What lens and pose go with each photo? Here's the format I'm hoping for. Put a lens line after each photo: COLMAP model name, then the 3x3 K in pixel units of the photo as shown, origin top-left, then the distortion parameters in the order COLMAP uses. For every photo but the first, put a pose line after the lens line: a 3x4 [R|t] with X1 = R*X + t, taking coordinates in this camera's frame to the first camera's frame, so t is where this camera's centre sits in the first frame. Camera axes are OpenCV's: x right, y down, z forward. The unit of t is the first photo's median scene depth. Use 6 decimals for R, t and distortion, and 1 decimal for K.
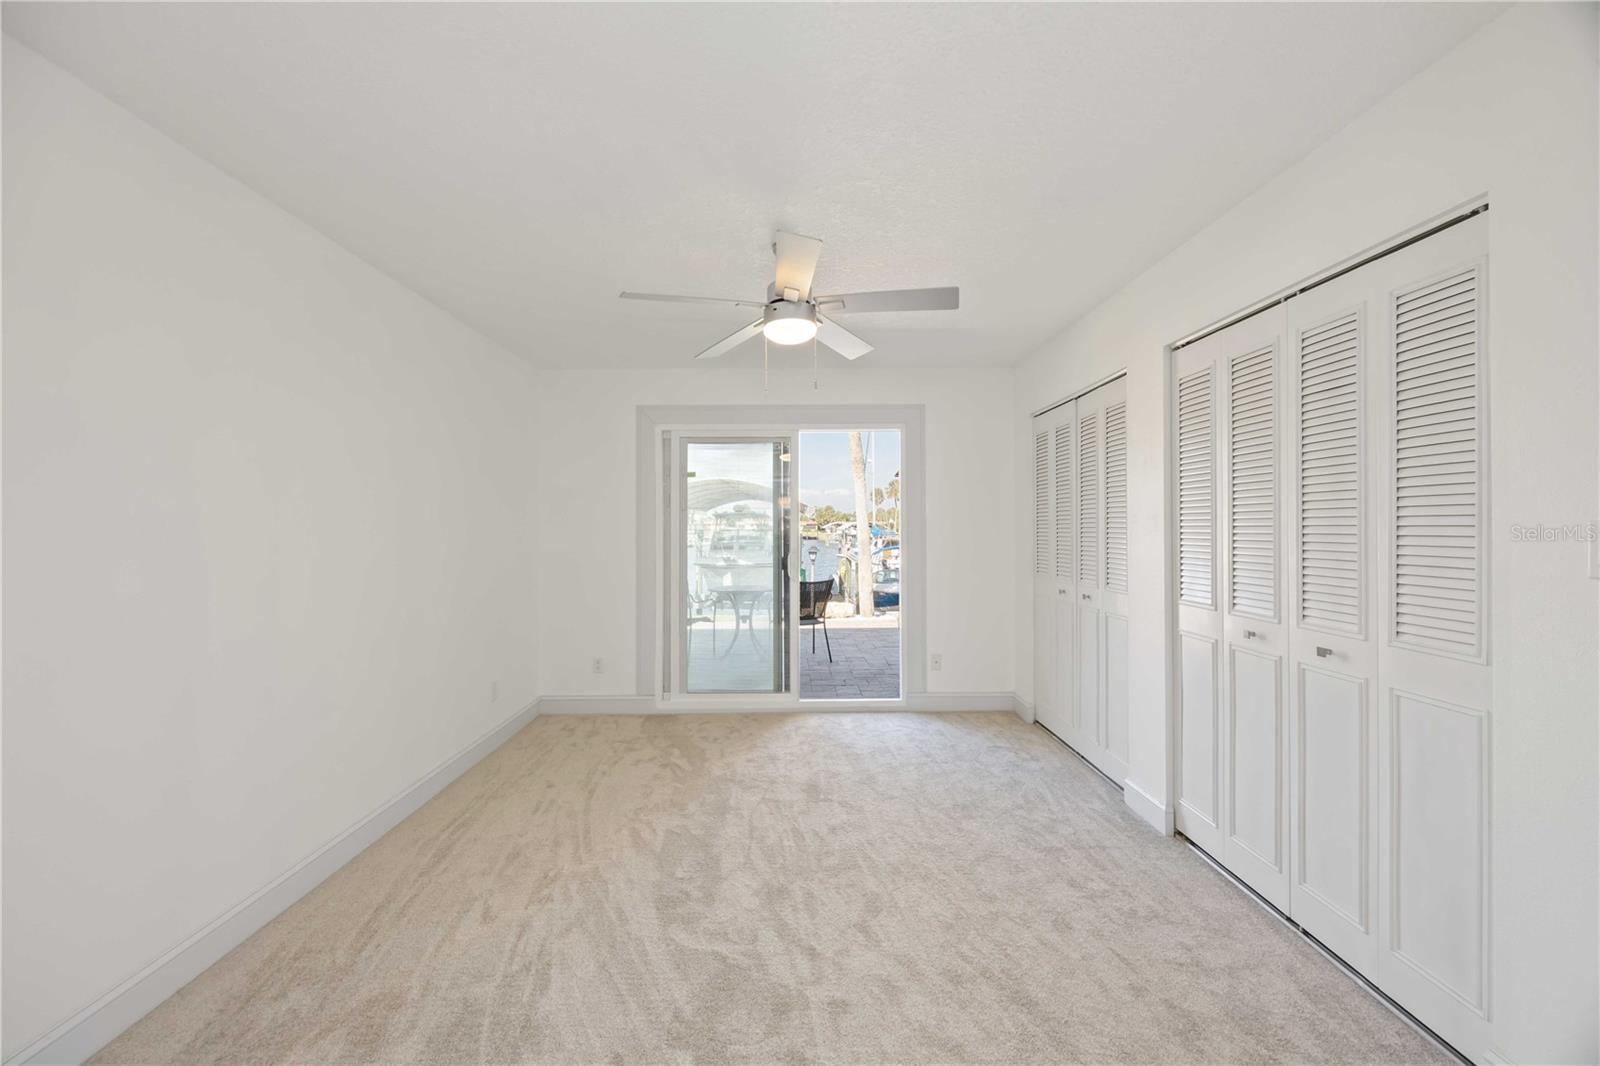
lens RADIAL K [[608.7, 0, 801.4], [0, 608.7, 536.3], [0, 0, 1]] dist [0.000499, -0.000901]
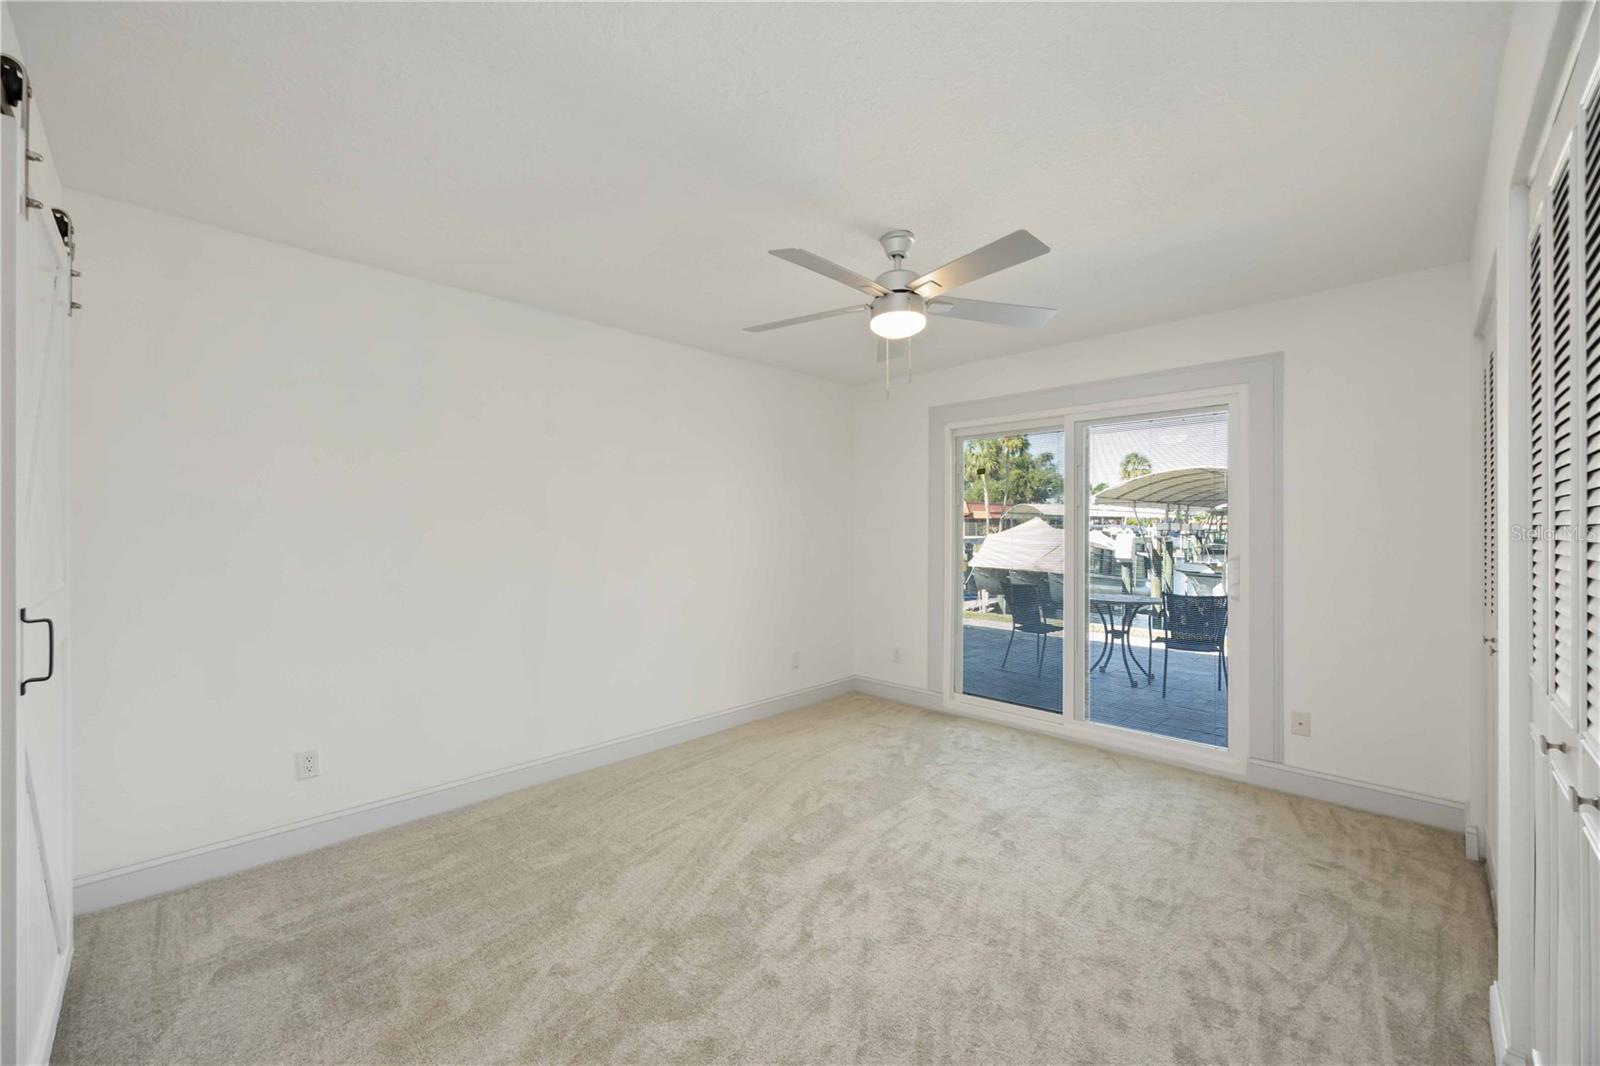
lens RADIAL K [[626.3, 0, 803.8], [0, 626.3, 536.5], [0, 0, 1]] dist [-0.001281, 0.000646]
pose [[0.707281, 0.013347, -0.706807, 0.499054], [-0.012299, 0.999903, 0.006574, -0.004130], [0.706826, 0.004043, 0.707376, 0.157977]]
